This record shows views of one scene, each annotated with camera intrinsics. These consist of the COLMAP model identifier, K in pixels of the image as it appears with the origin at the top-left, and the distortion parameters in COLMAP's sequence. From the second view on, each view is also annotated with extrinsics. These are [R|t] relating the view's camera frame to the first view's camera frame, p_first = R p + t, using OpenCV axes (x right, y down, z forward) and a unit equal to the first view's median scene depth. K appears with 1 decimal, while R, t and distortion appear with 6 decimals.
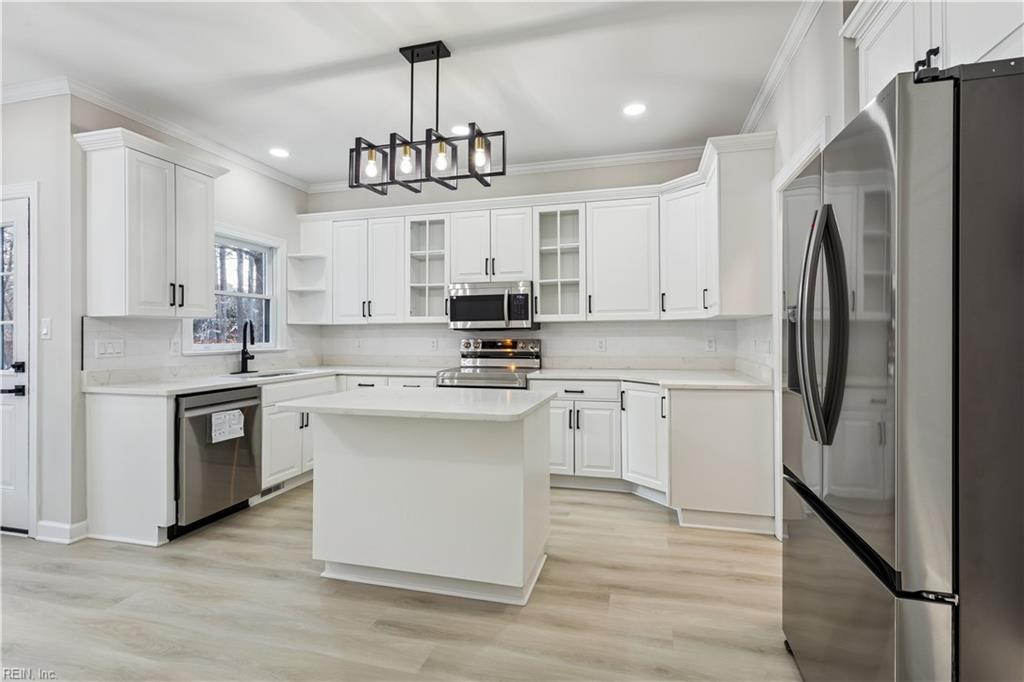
lens RADIAL K [[490.2, 0, 512.3], [0, 490.2, 334.3], [0, 0, 1]] dist [-0.000210, 0.000712]
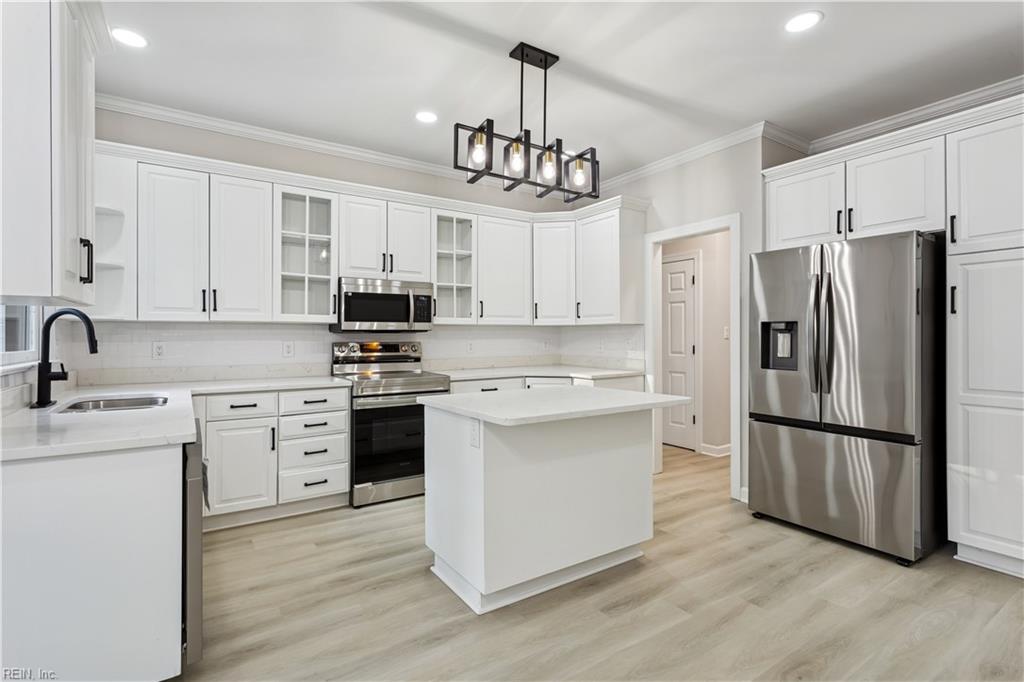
lens RADIAL K [[485.5, 0, 517.1], [0, 485.5, 338.7], [0, 0, 1]] dist [0.002064, 0.000505]
pose [[0.659354, 0.000018, 0.751833, -0.603884], [-0.001435, 0.999998, 0.001234, 0.002145], [-0.751831, -0.001892, 0.659353, 0.232883]]
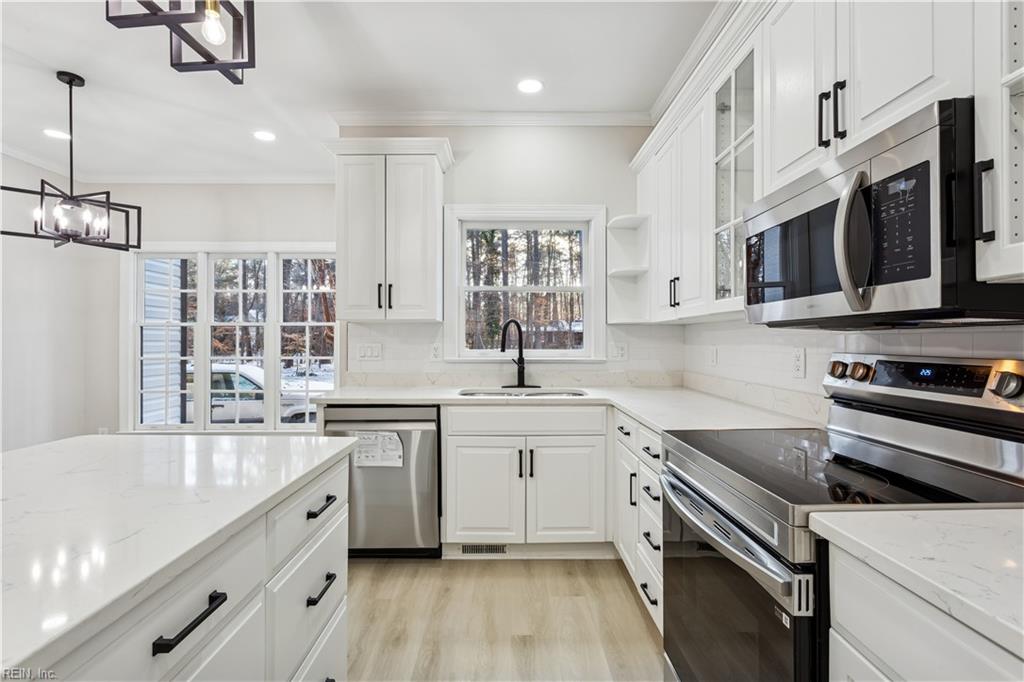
lens RADIAL K [[484.7, 0, 512.0], [0, 484.7, 341.0], [0, 0, 1]] dist [-0.000333, 0.000065]
pose [[0.267643, 0.006116, -0.963499, 0.202940], [0.001254, 0.999977, 0.006696, -0.000880], [0.963517, -0.003001, 0.267630, 0.771205]]
